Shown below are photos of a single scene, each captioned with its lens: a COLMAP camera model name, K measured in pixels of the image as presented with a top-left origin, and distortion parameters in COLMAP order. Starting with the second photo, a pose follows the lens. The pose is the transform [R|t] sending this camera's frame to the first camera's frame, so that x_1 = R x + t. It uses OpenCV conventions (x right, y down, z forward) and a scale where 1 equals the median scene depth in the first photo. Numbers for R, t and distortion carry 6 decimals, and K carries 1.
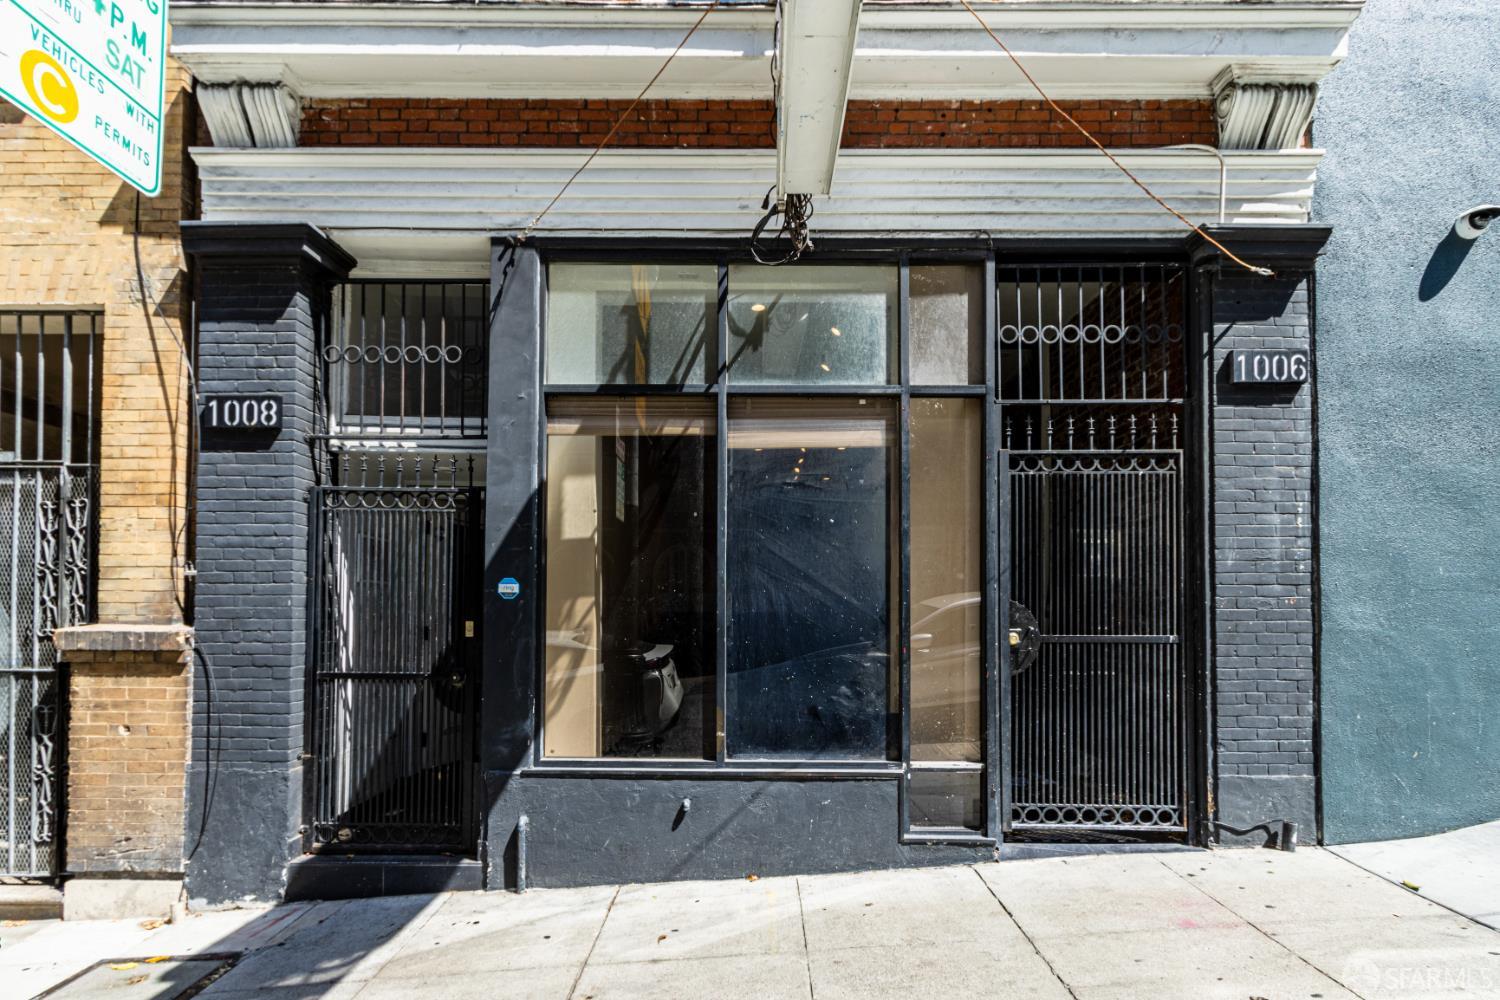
lens RADIAL K [[707.3, 0, 751.3], [0, 707.3, 572.9], [0, 0, 1]] dist [-0.000073, 0.000150]
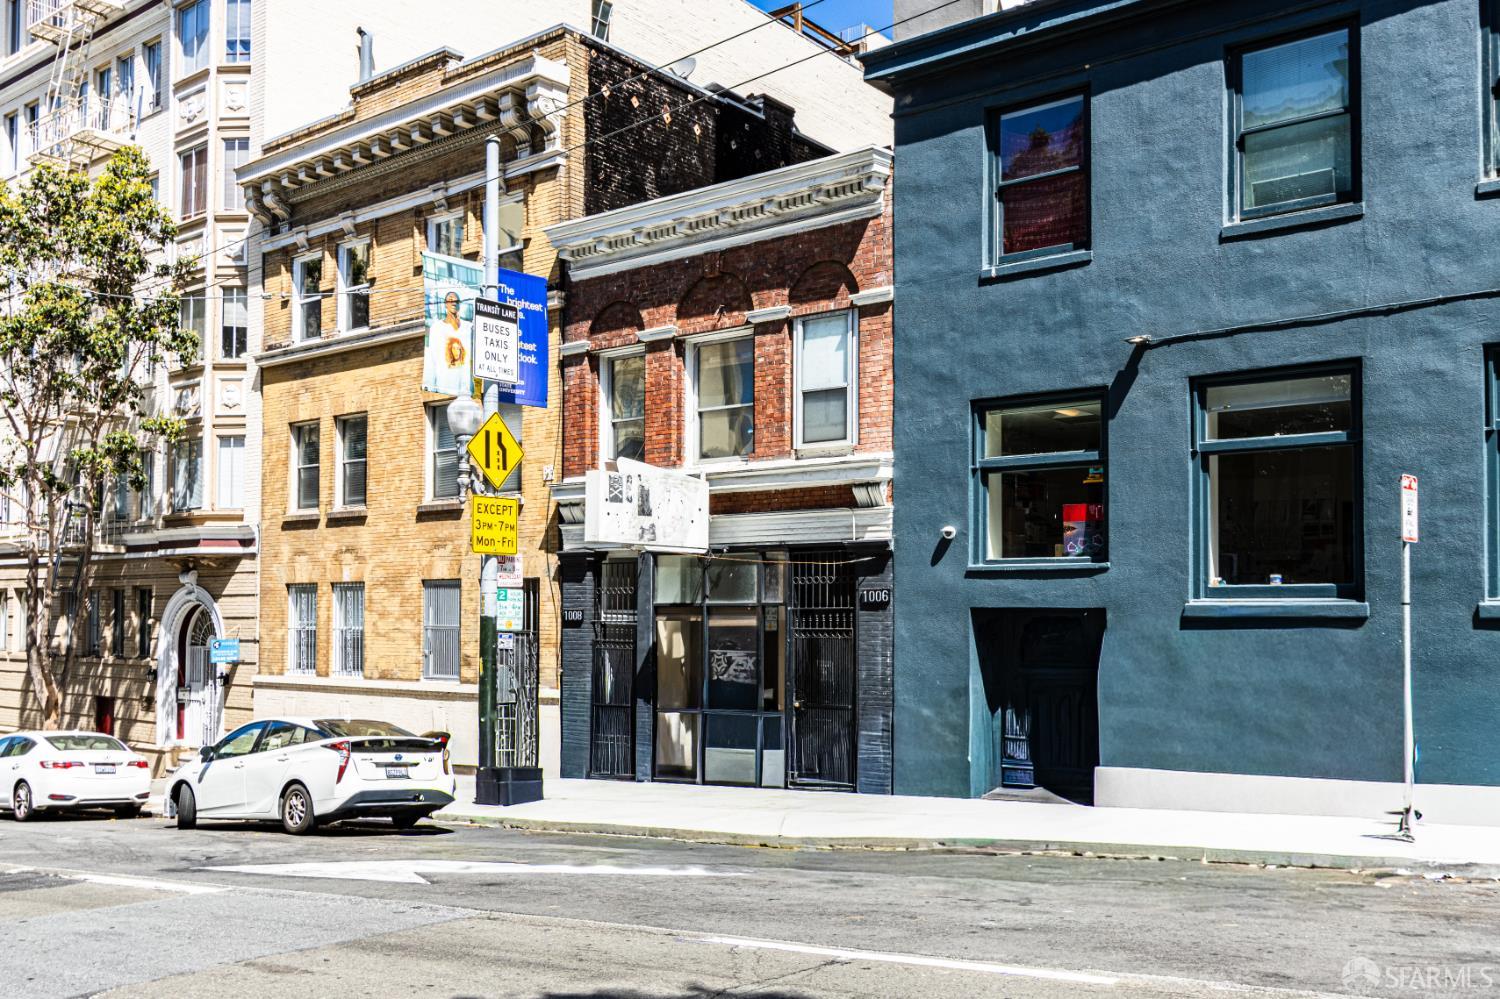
lens RADIAL K [[1242.7, 0, 750.0], [0, 1242.7, 499.5], [0, 0, 1]] dist [-0.001927, 0.002253]
pose [[0.803501, -0.059441, -0.592328, 2.860495], [0.025849, 0.997548, -0.065040, -0.344879], [0.594742, 0.036949, 0.803067, -2.633981]]
